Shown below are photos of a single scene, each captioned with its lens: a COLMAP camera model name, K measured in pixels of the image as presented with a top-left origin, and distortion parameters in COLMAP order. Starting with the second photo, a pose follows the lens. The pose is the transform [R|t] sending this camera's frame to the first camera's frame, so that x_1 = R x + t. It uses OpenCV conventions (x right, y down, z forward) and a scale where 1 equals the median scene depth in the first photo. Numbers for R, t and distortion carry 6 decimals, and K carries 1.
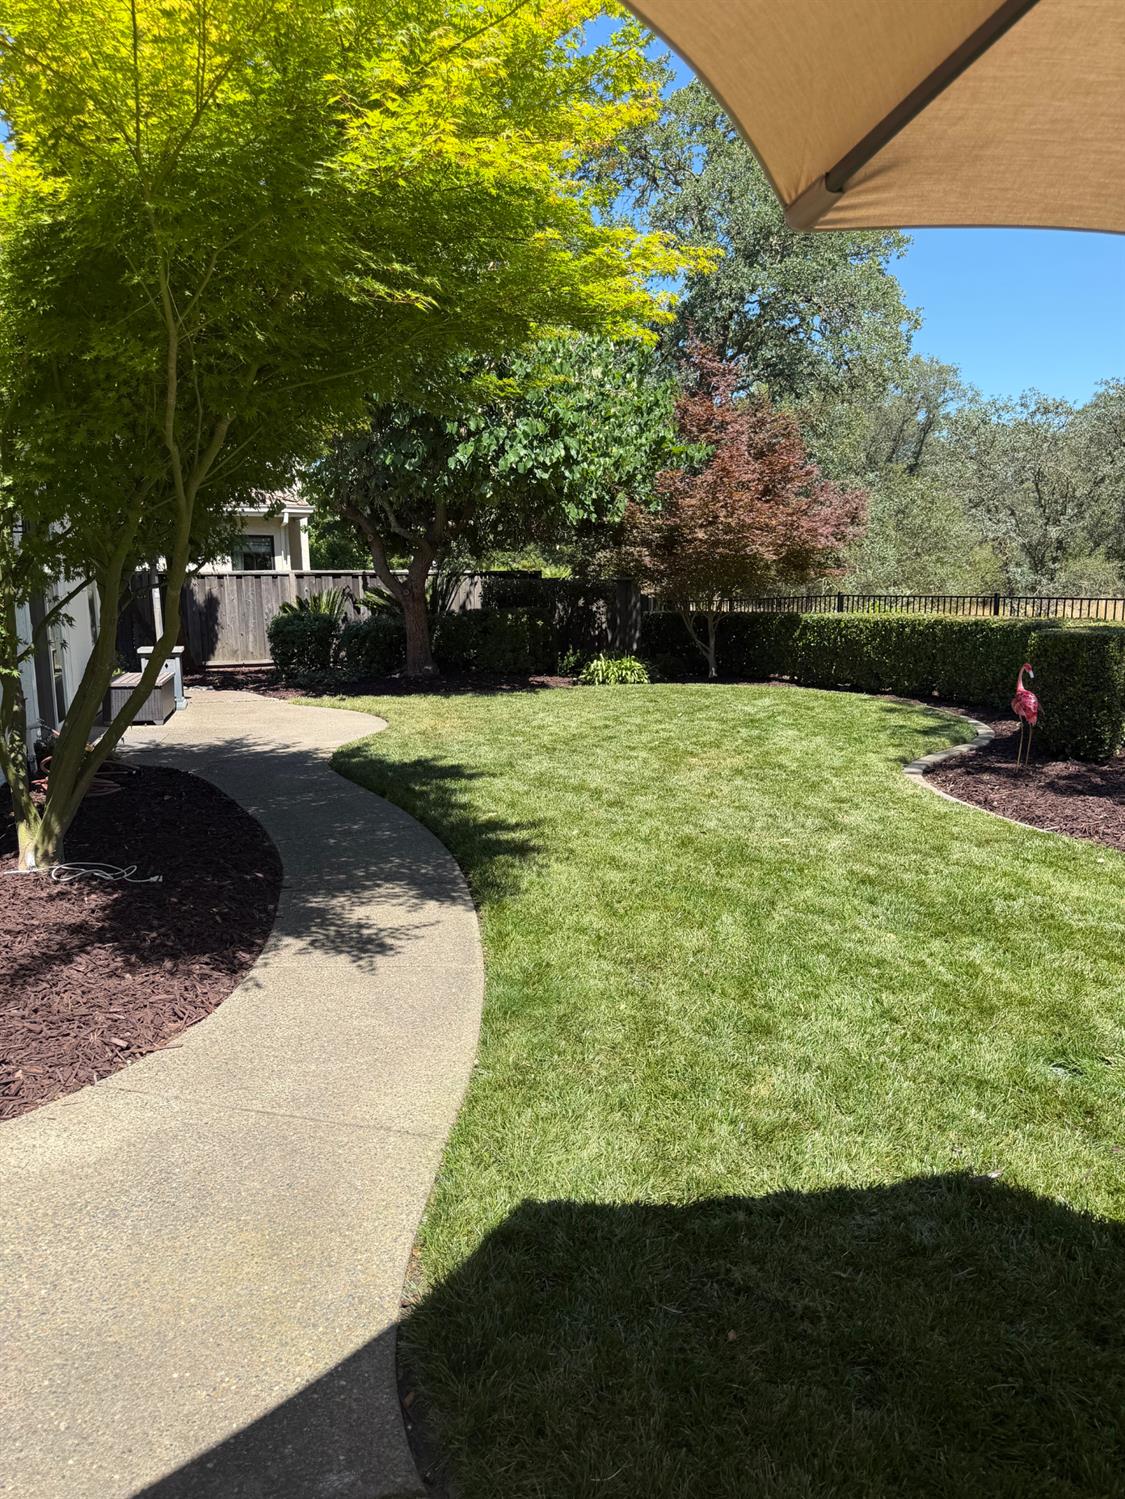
lens RADIAL K [[1053.7, 0, 546.3], [0, 1053.7, 750.6], [0, 0, 1]] dist [0.093056, -0.130623]
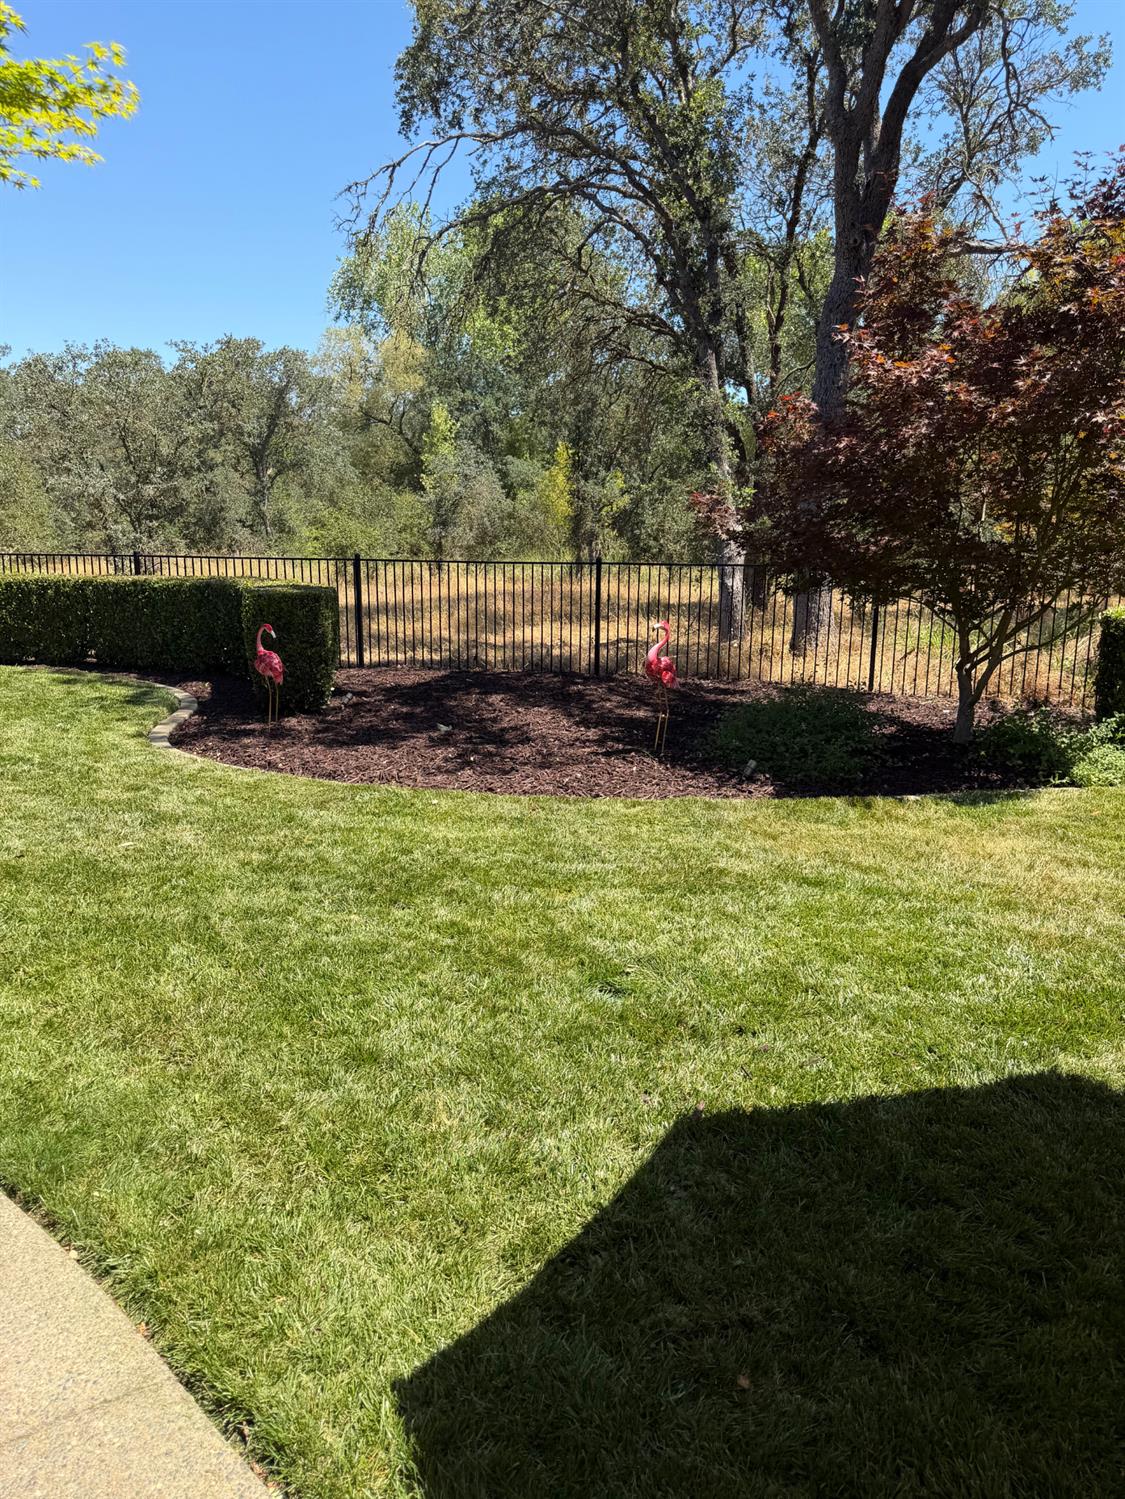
lens RADIAL K [[1053.7, 0, 546.3], [0, 1053.7, 750.6], [0, 0, 1]] dist [0.093056, -0.130623]
pose [[0.645508, -0.142894, 0.750267, -0.164353], [0.112260, 0.989424, 0.091859, -0.027512], [-0.755458, 0.024929, 0.654722, 0.151711]]
